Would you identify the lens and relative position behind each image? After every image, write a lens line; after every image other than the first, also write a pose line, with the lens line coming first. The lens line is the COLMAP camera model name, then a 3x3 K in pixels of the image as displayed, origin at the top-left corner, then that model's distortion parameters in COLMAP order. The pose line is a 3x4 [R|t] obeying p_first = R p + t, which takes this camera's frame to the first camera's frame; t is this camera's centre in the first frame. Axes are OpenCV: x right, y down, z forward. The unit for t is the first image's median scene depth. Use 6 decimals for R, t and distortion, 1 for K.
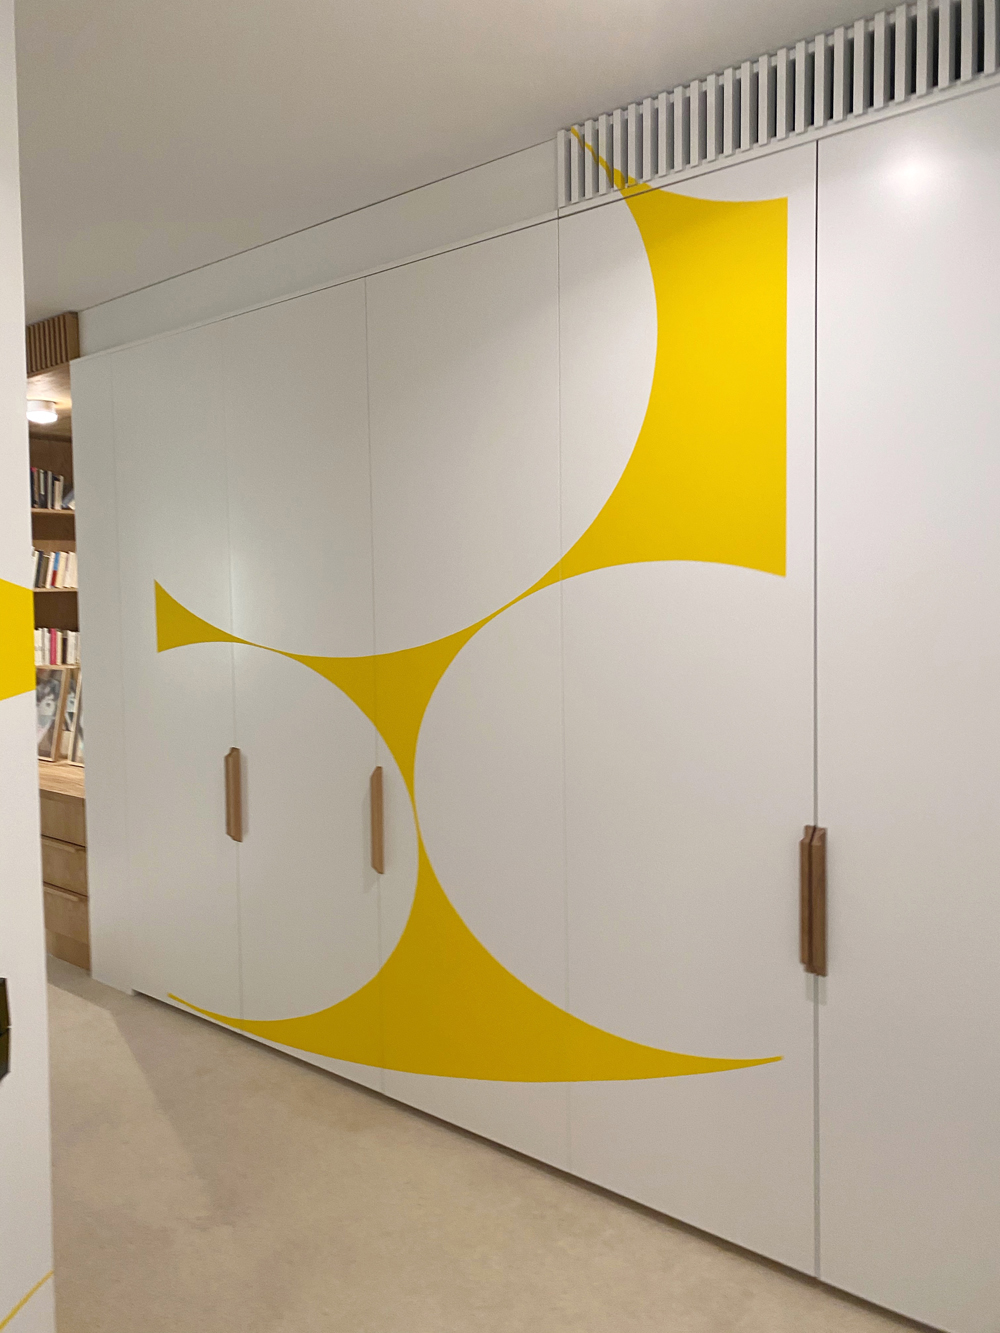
lens RADIAL K [[1035.5, 0, 503.4], [0, 1035.5, 659.7], [0, 0, 1]] dist [0.016511, -0.009622]
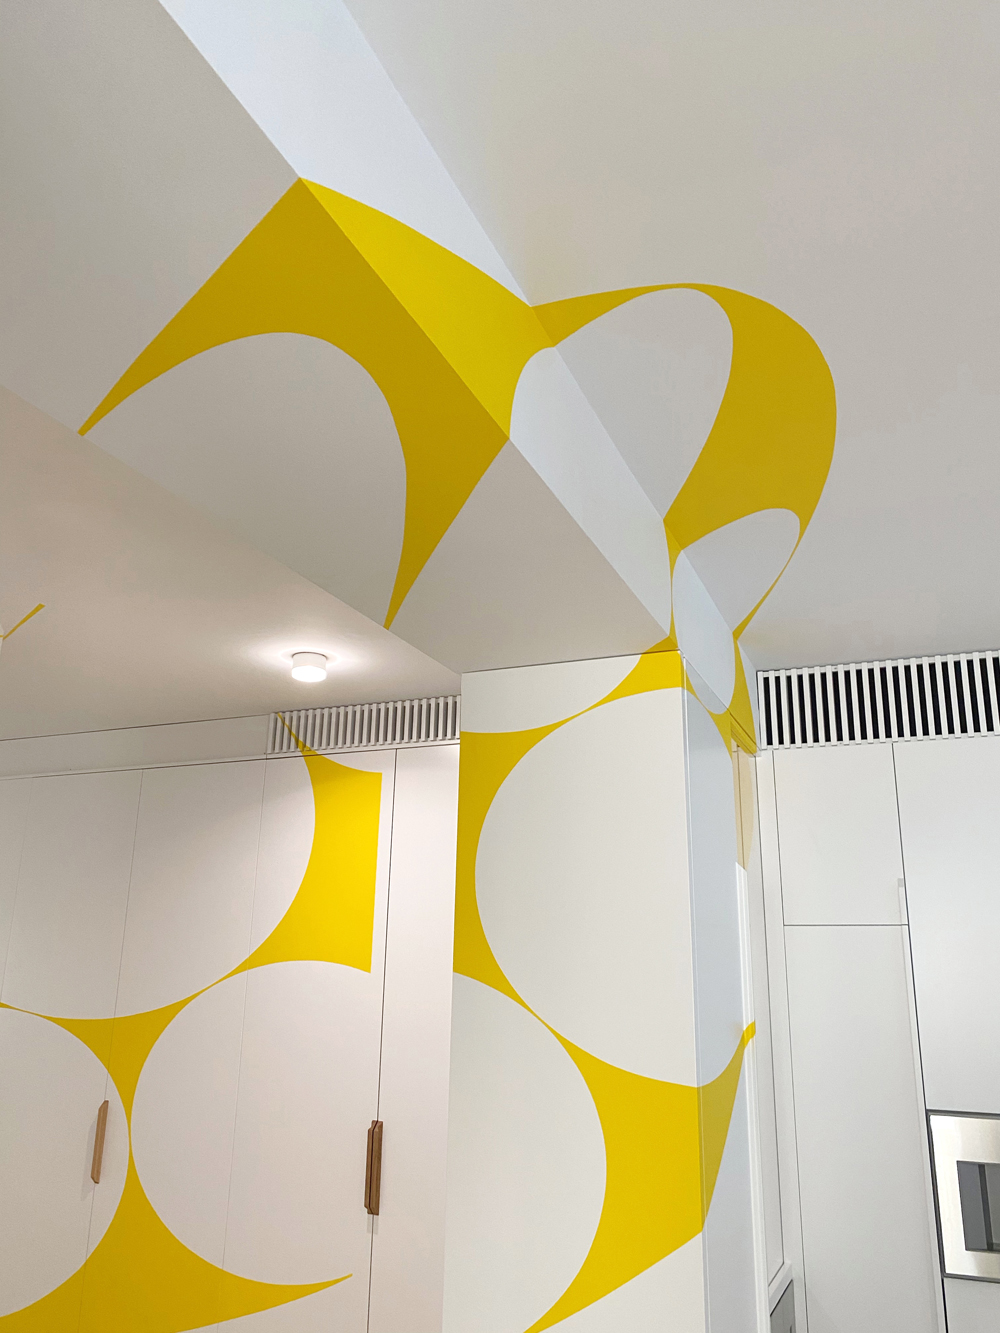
lens RADIAL K [[1084.4, 0, 521.9], [0, 1084.4, 663.9], [0, 0, 1]] dist [0.015702, -0.013505]
pose [[0.964657, 0.104021, 0.242107, 0.007820], [-0.014661, 0.938550, -0.344831, 0.058090], [-0.263099, 0.329094, 0.906904, -0.872640]]
